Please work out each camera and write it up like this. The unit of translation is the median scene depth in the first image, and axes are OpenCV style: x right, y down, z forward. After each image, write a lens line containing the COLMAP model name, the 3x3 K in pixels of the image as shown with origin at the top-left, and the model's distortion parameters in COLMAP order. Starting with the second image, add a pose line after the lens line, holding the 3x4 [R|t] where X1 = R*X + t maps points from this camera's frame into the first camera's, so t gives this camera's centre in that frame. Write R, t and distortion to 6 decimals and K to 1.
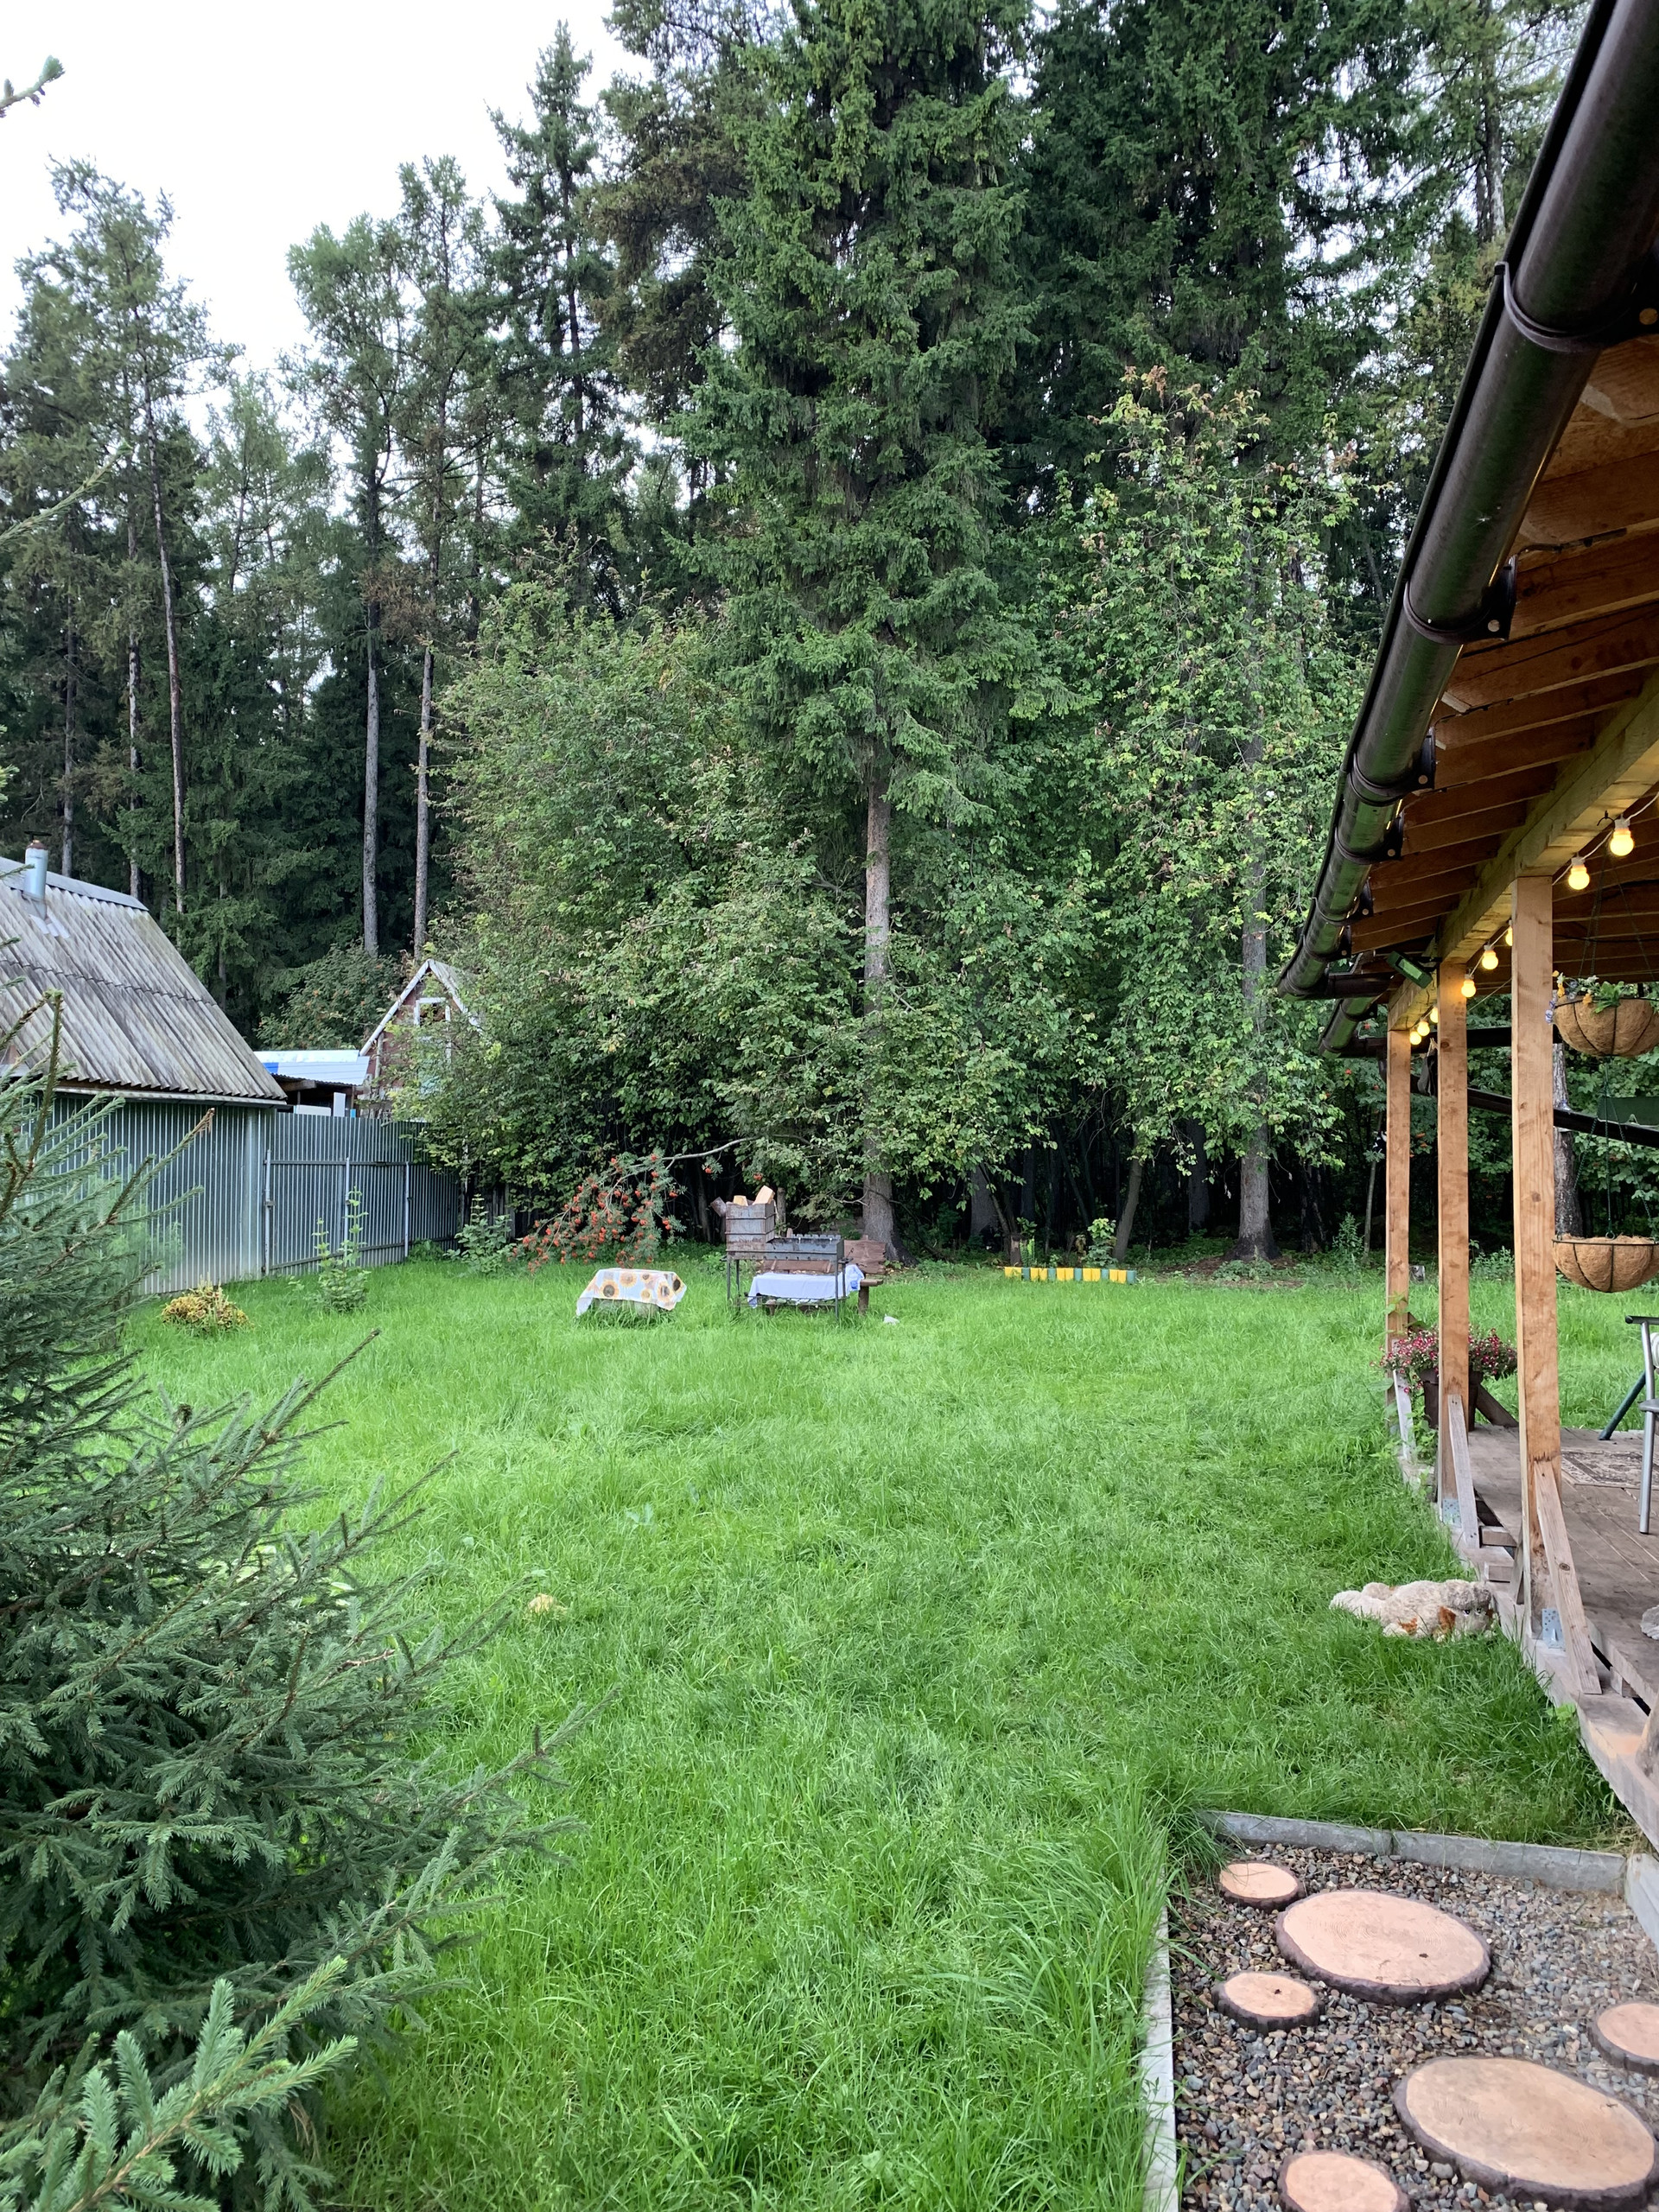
lens RADIAL K [[1670.9, 0, 822.7], [0, 1670.9, 1117.4], [0, 0, 1]] dist [0.021402, -0.032390]
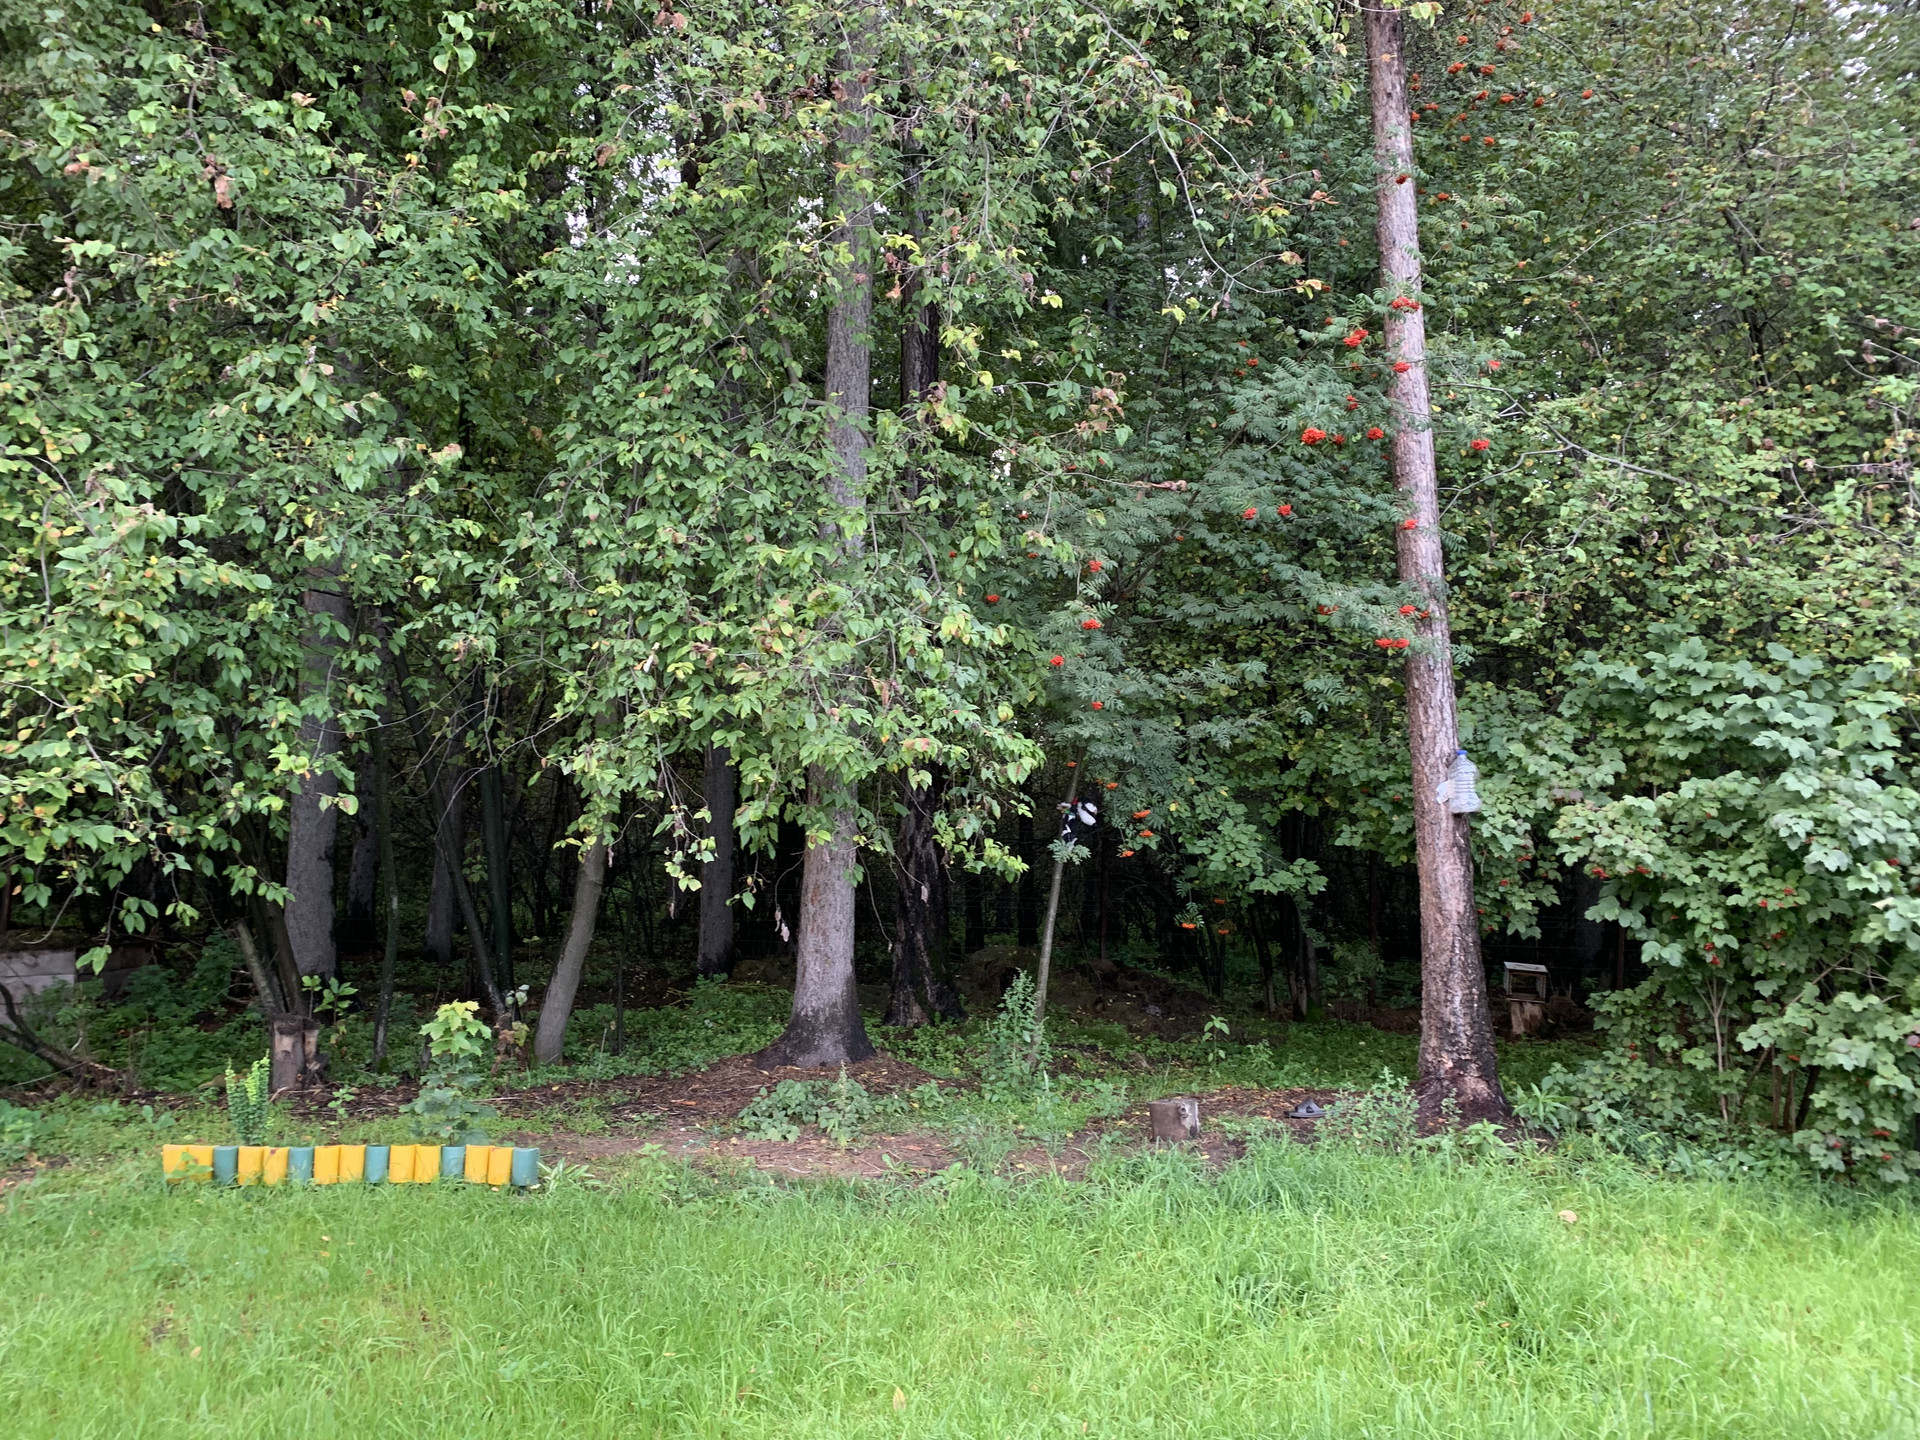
lens RADIAL K [[1450.4, 0, 952.6], [0, 1450.4, 712.4], [0, 0, 1]] dist [0.021402, -0.032390]
pose [[0.927705, 0.058246, 0.368743, 0.144488], [-0.031435, 0.996433, -0.078309, 0.017879], [-0.371989, 0.061056, 0.926227, 0.648856]]
